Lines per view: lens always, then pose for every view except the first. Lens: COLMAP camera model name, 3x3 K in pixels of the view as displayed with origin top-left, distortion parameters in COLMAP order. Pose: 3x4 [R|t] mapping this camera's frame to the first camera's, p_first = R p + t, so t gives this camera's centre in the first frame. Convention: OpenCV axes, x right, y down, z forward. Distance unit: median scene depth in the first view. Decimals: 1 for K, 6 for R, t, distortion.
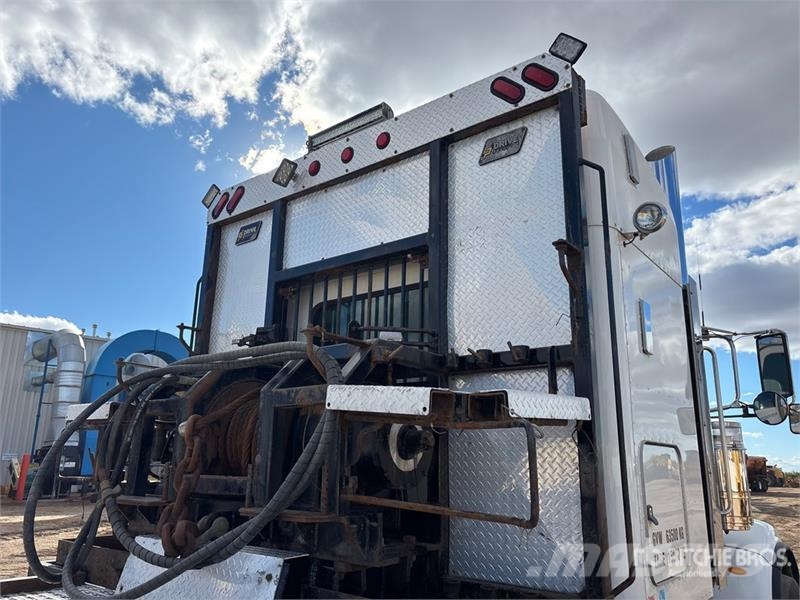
lens RADIAL K [[604.4, 0, 394.1], [0, 604.4, 303.7], [0, 0, 1]] dist [0.042754, -0.049855]
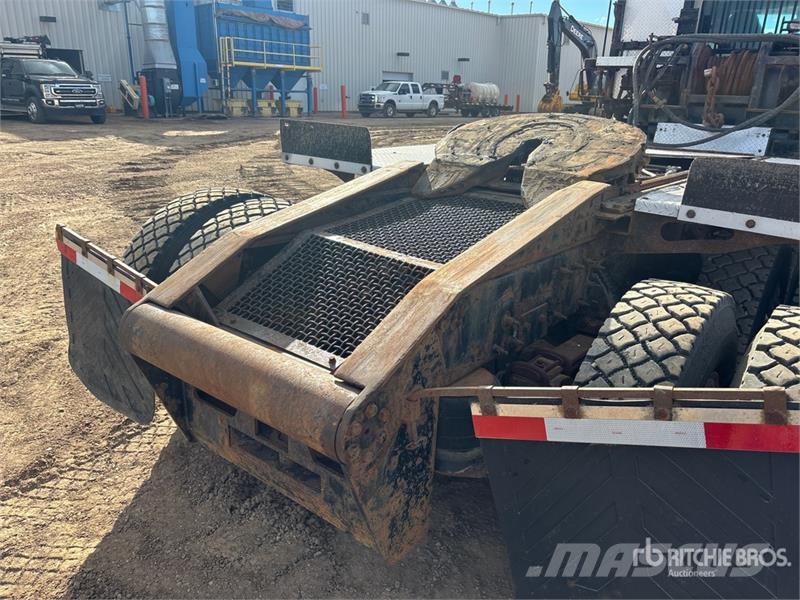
lens RADIAL K [[604.4, 0, 398.4], [0, 604.4, 304.8], [0, 0, 1]] dist [0.042754, -0.049855]
pose [[0.999724, 0.013490, 0.019243, -1.125676], [-0.021934, 0.829591, 0.557941, -0.225056], [-0.008437, -0.558209, 0.829658, -0.954322]]
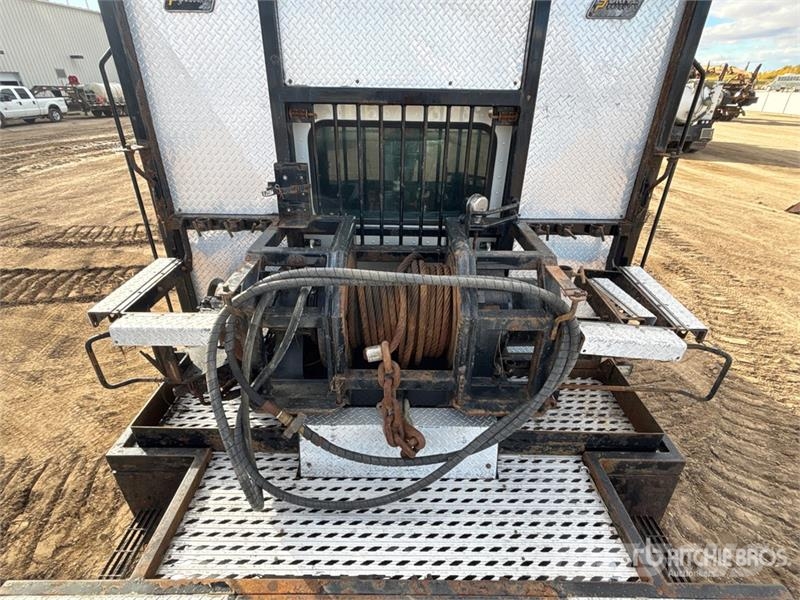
lens RADIAL K [[400.5, 0, 400.2], [0, 400.5, 298.4], [0, 0, 1]] dist [0.002432, -0.000661]
pose [[0.774978, -0.300297, 0.556086, -0.490349], [-0.165989, 0.752291, 0.637579, -0.219905], [-0.609801, -0.586413, 0.533163, 0.522604]]
